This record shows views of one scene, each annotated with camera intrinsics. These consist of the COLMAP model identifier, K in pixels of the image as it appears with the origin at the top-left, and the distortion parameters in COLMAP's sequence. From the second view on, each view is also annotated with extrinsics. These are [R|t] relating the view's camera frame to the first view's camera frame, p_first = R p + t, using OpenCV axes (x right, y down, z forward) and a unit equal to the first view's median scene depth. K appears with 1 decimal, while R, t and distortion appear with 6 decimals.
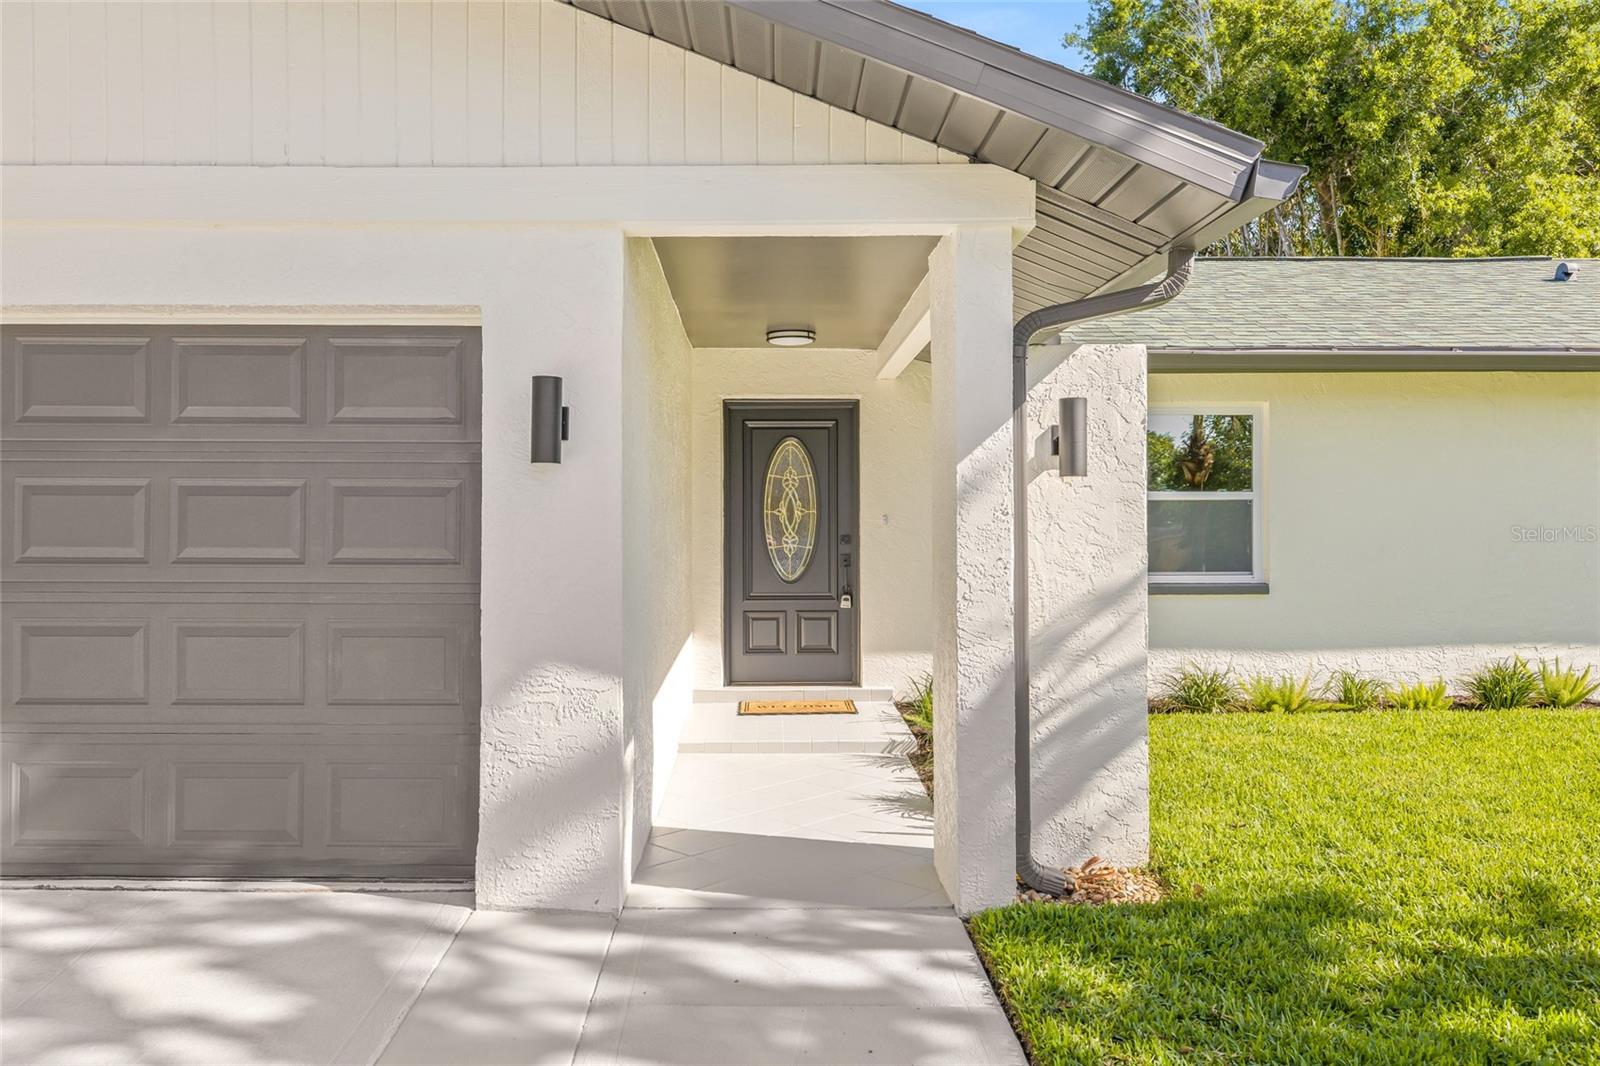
lens RADIAL K [[1204.3, 0, 797.6], [0, 1204.3, 529.1], [0, 0, 1]] dist [-0.000947, 0.008640]
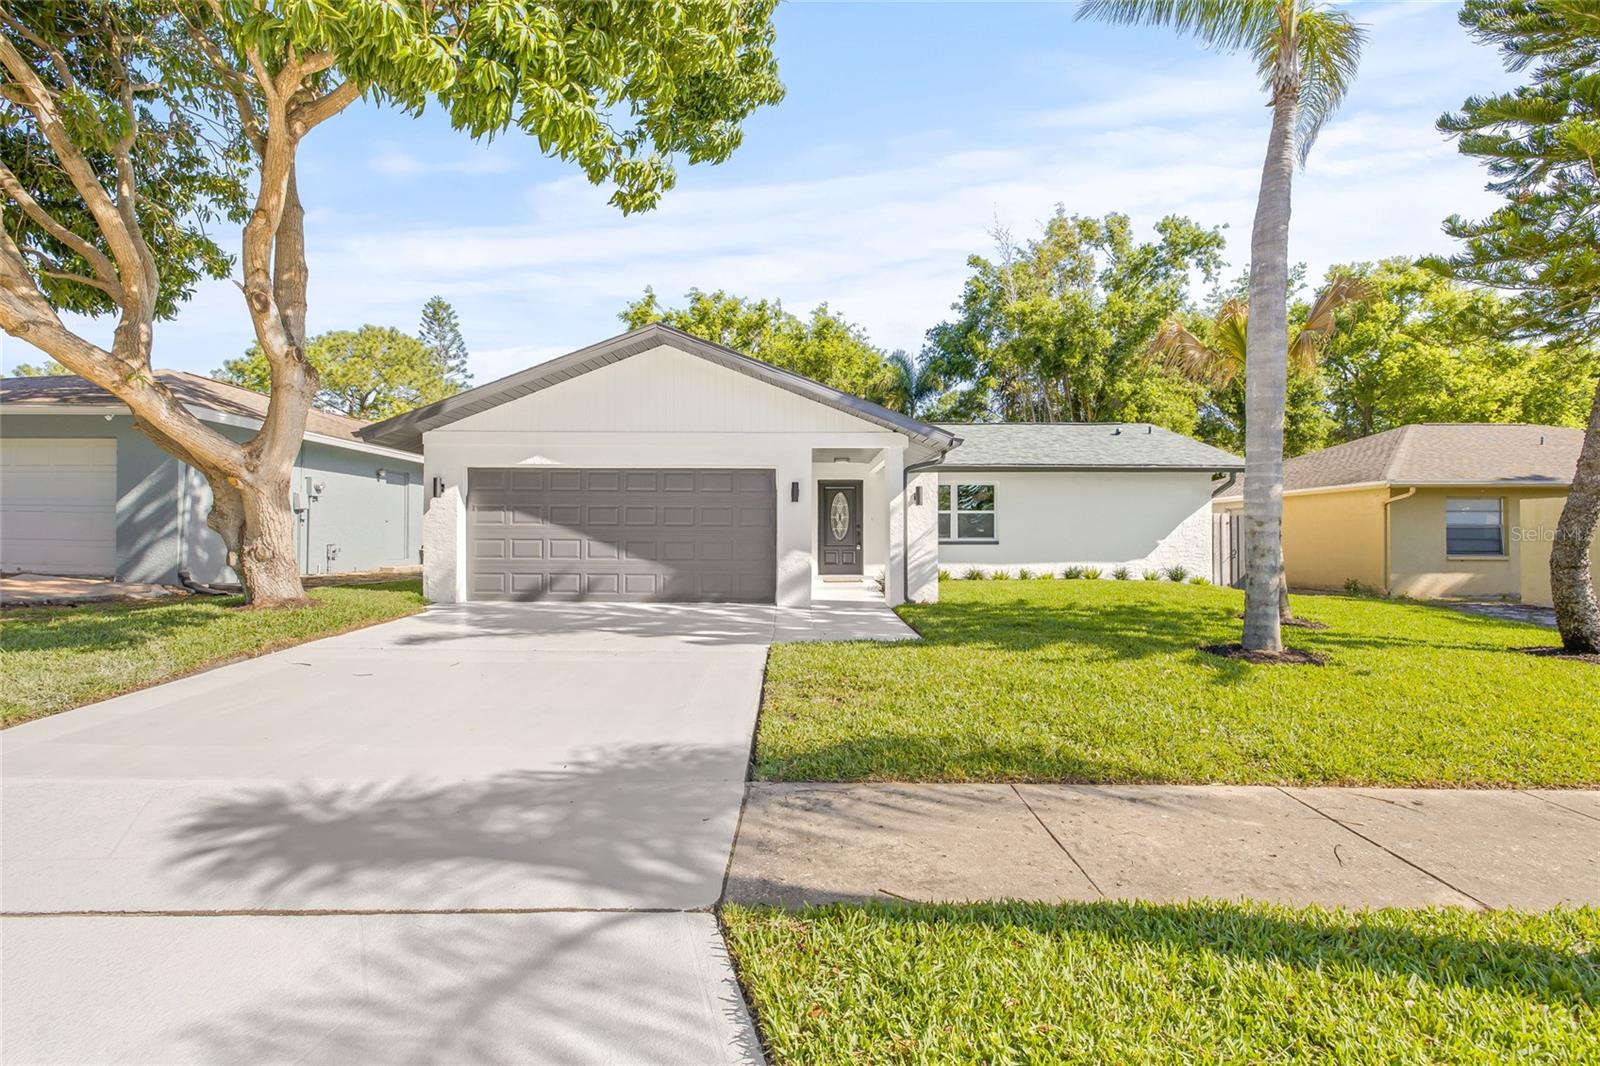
lens RADIAL K [[672.5, 0, 806.9], [0, 672.5, 531.6], [0, 0, 1]] dist [-0.001289, -0.000258]
pose [[0.999808, 0.002191, -0.019475, -0.057434], [-0.002289, 0.999985, -0.005011, 0.030831], [0.019464, 0.005054, 0.999798, -0.695598]]
